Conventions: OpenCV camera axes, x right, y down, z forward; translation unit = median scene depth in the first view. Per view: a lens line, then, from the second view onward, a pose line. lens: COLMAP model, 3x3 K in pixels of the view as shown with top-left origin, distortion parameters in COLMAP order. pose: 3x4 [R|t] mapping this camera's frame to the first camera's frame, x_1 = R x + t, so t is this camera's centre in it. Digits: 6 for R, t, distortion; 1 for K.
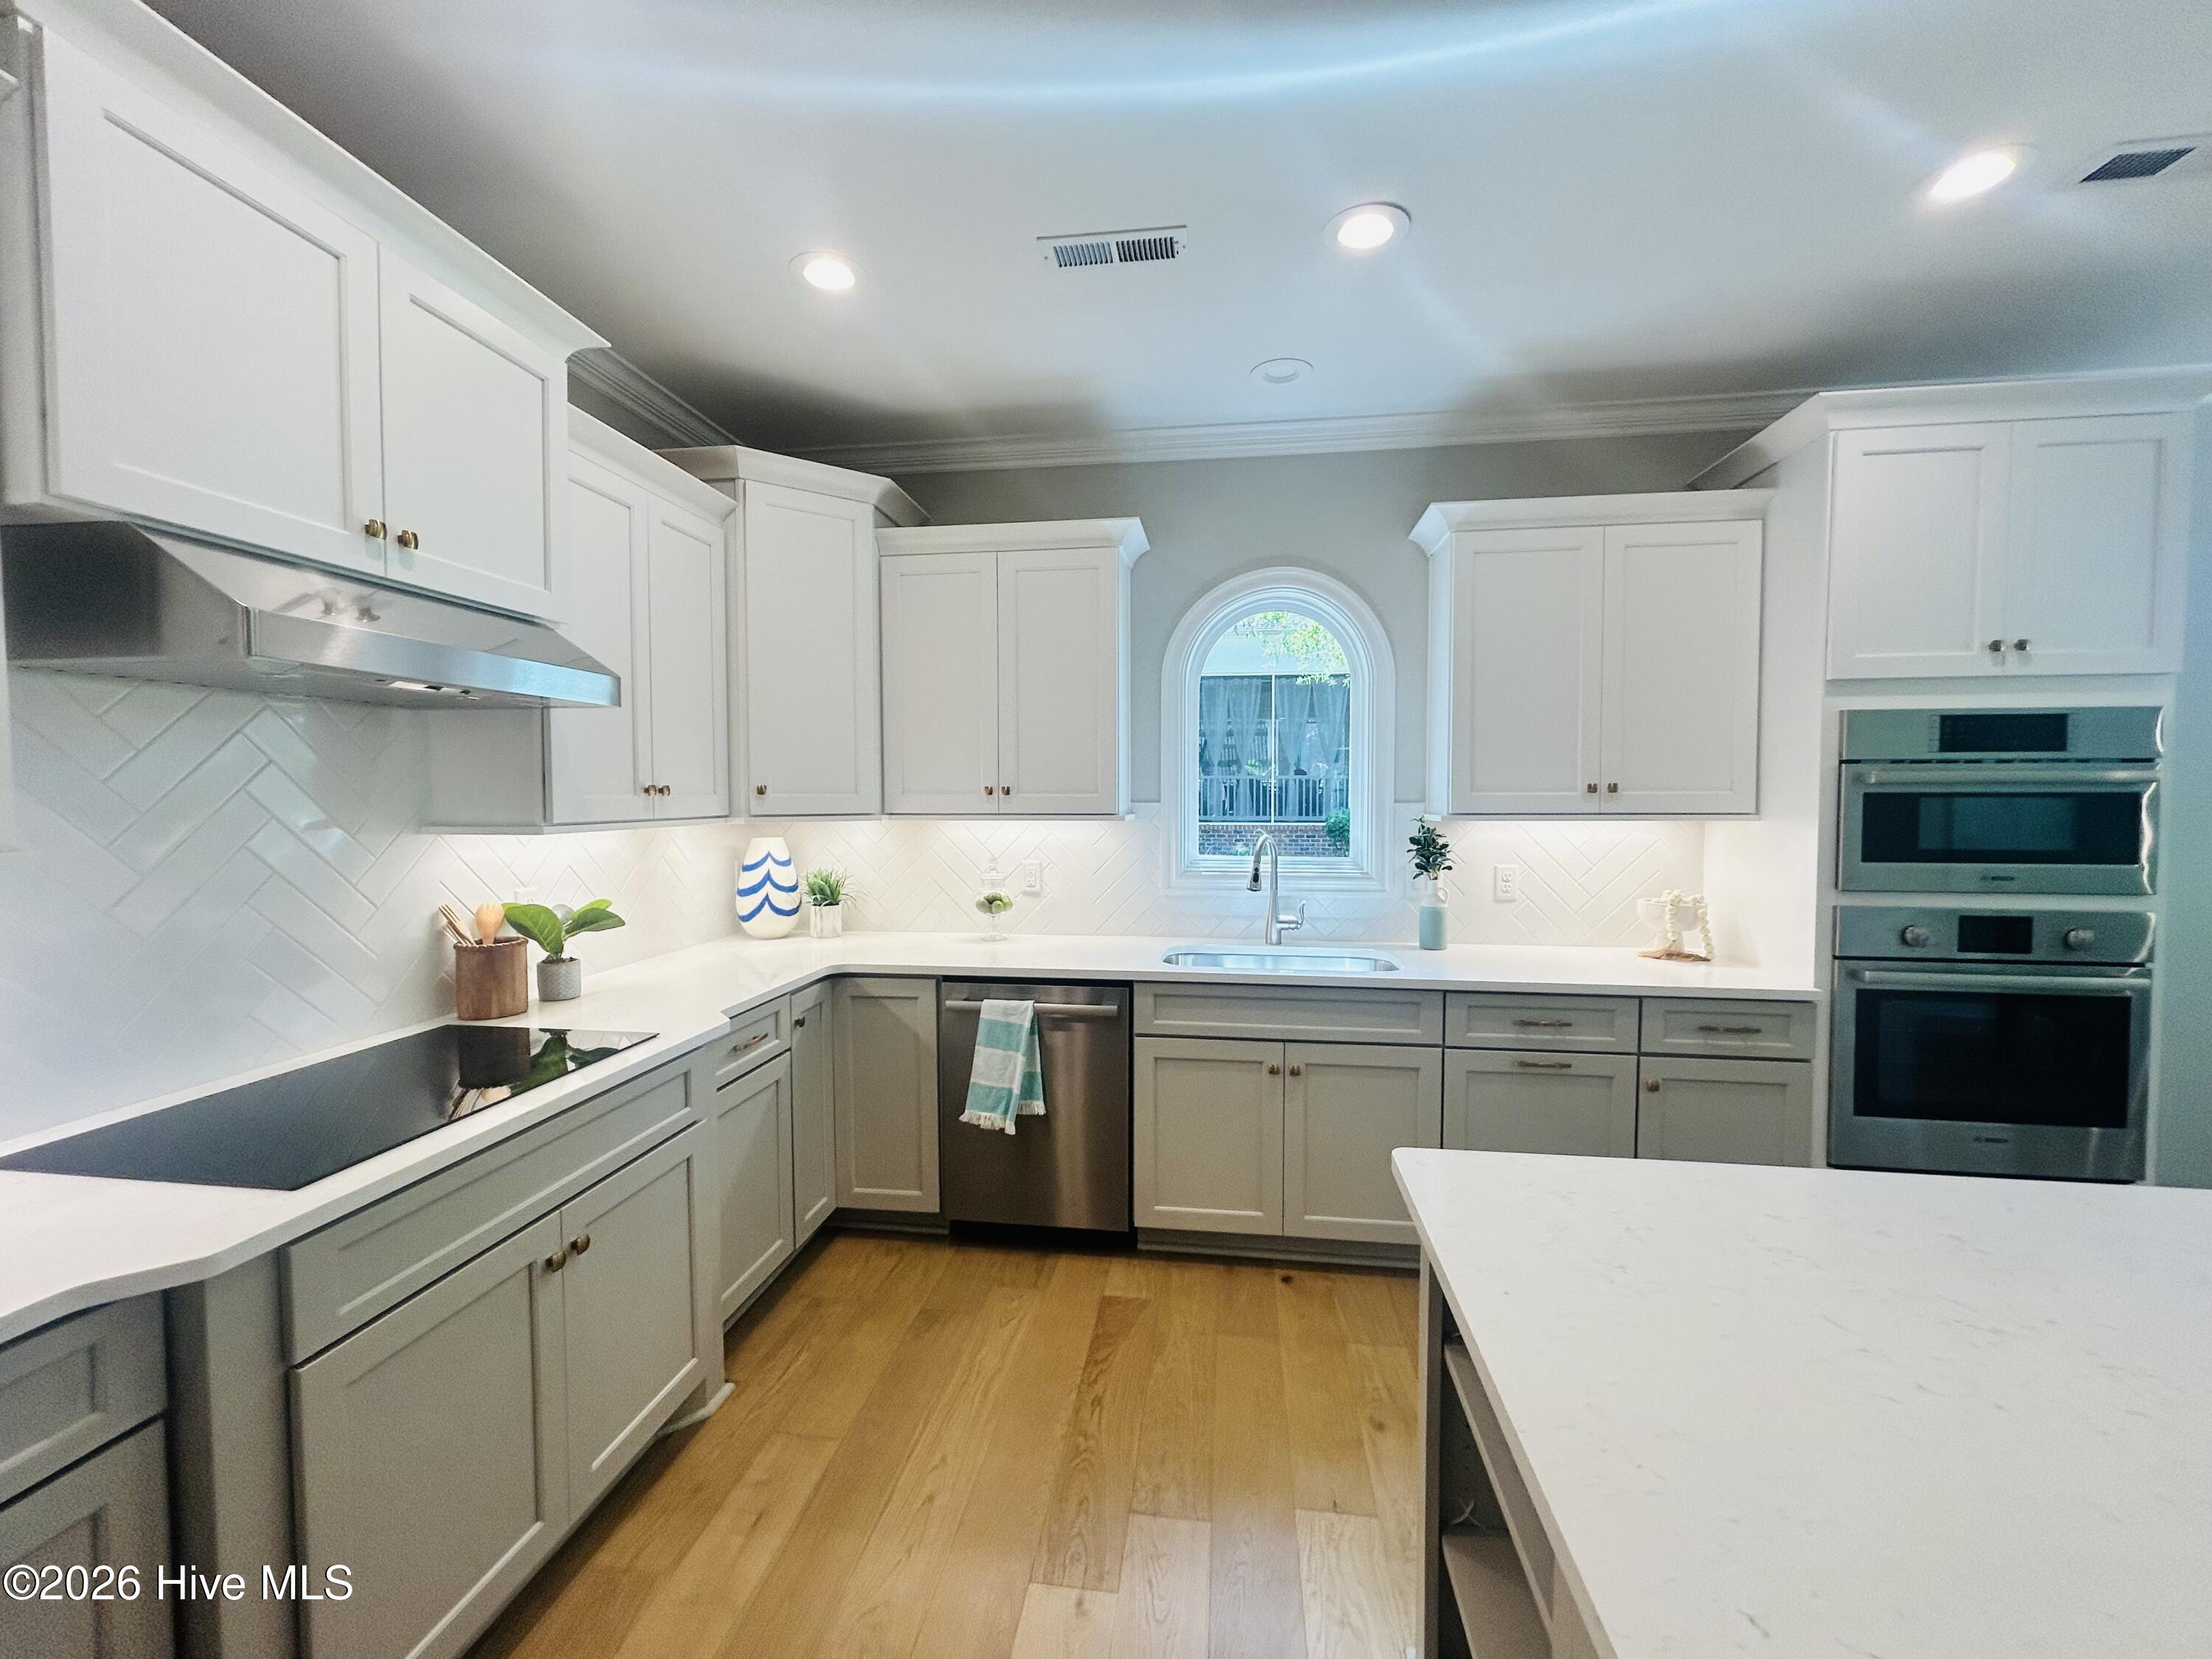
lens RADIAL K [[894.0, 0, 1110.8], [0, 894.0, 825.7], [0, 0, 1]] dist [0.003487, 0.000215]
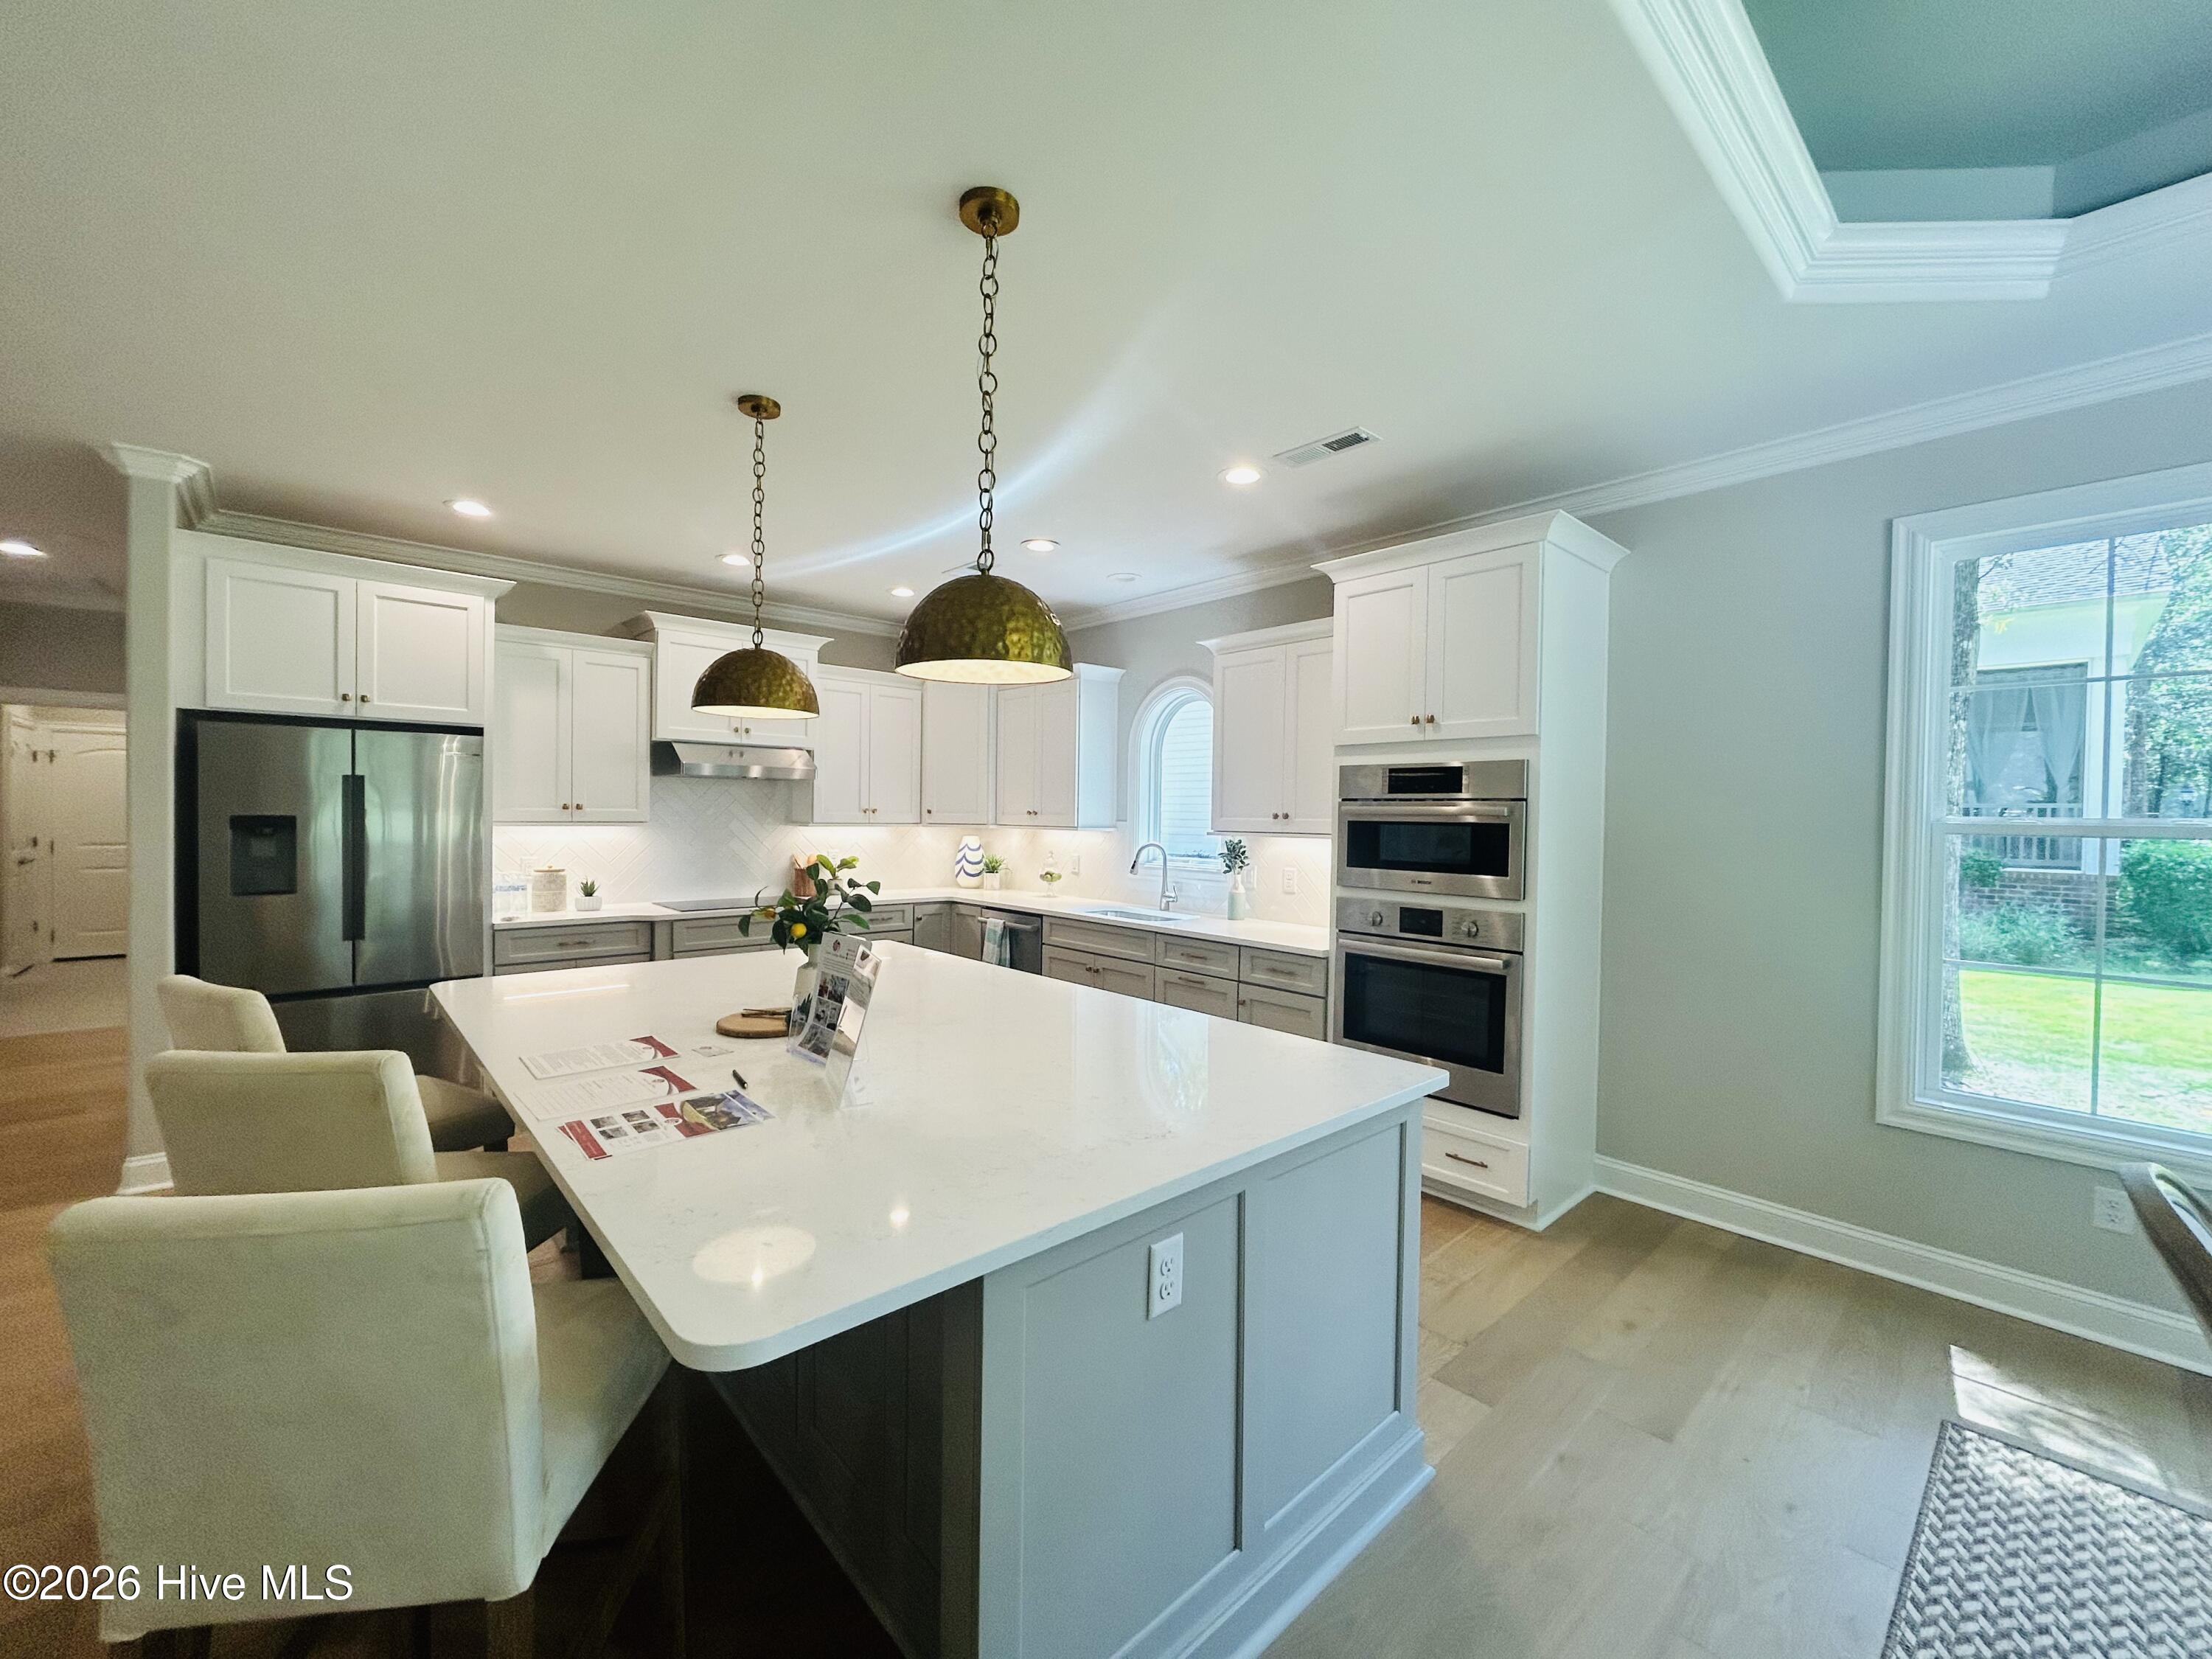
lens RADIAL K [[889.1, 0, 1109.1], [0, 889.1, 826.6], [0, 0, 1]] dist [-0.001426, -0.000571]
pose [[0.769681, 0.021890, -0.638053, 1.354266], [-0.038732, 0.999172, -0.012443, 0.006805], [0.637253, 0.034290, 0.769892, -0.365692]]
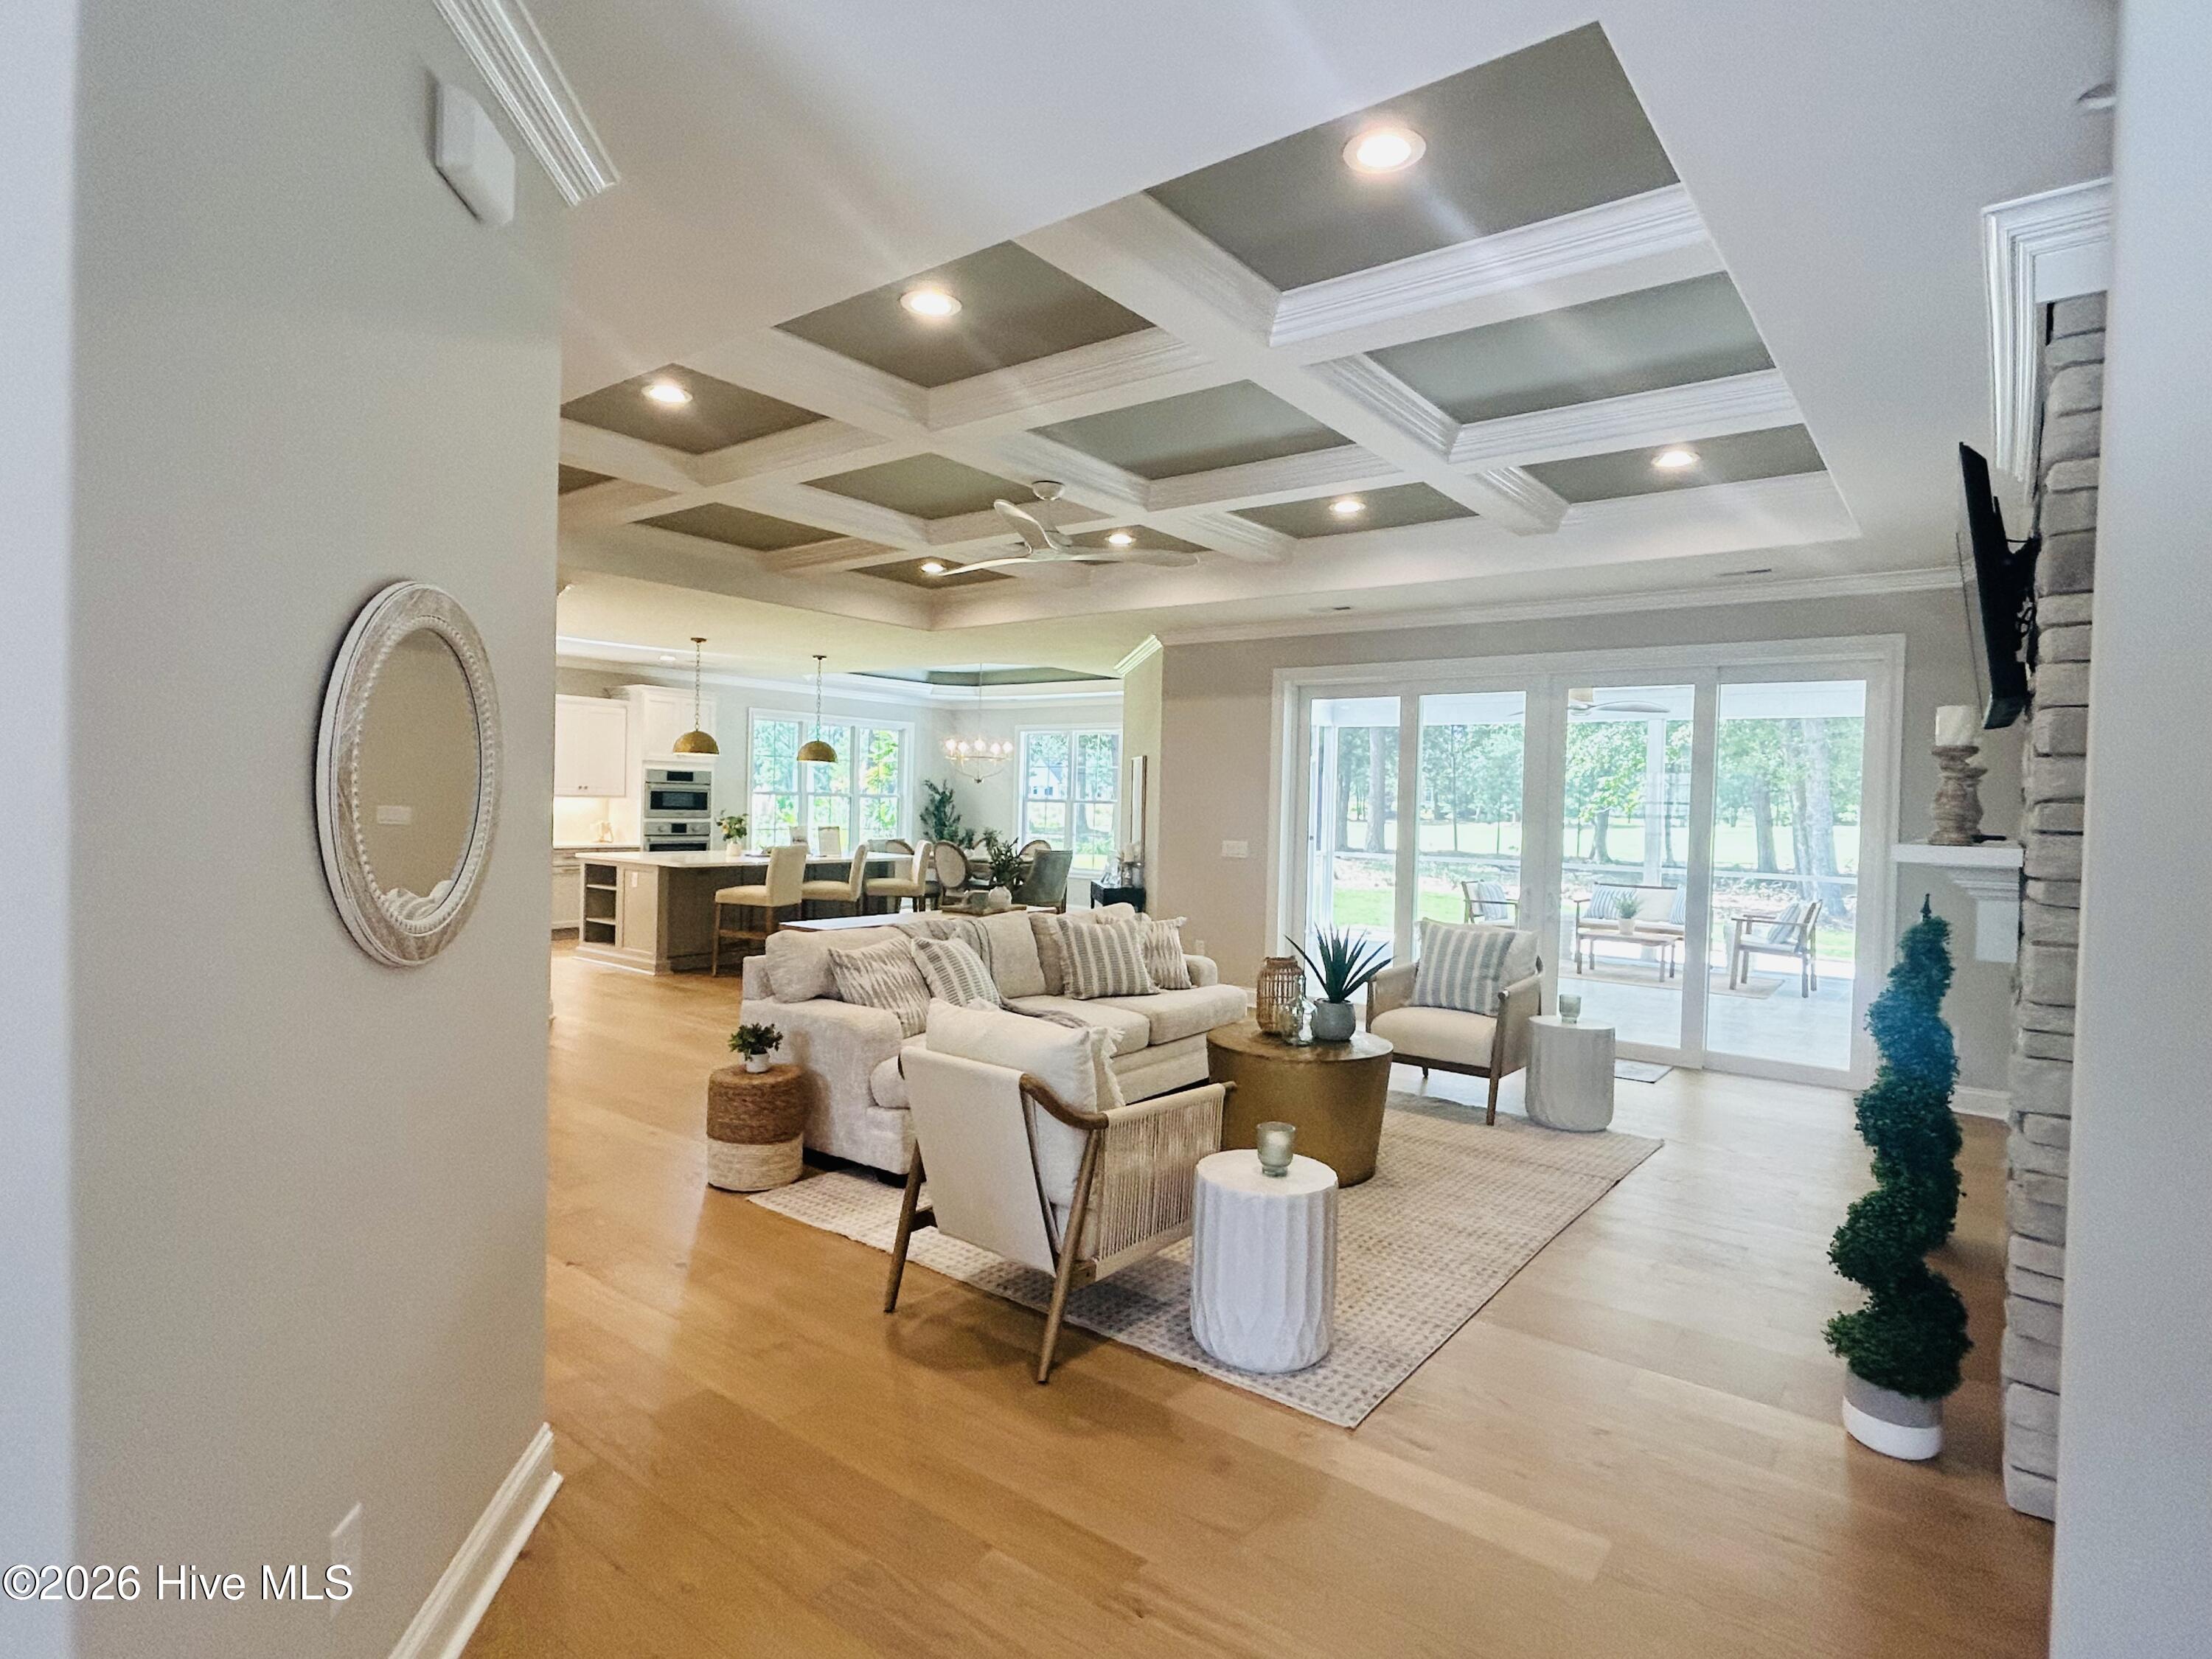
lens RADIAL K [[1160.1, 0, 1106.0], [0, 1160.1, 829.5], [0, 0, 1]] dist [-0.001083, -0.000115]
pose [[0.495615, -0.005598, 0.868524, -2.201226], [0.003230, 0.999984, 0.004602, 0.098595], [-0.868537, 0.000525, 0.495625, -2.768815]]
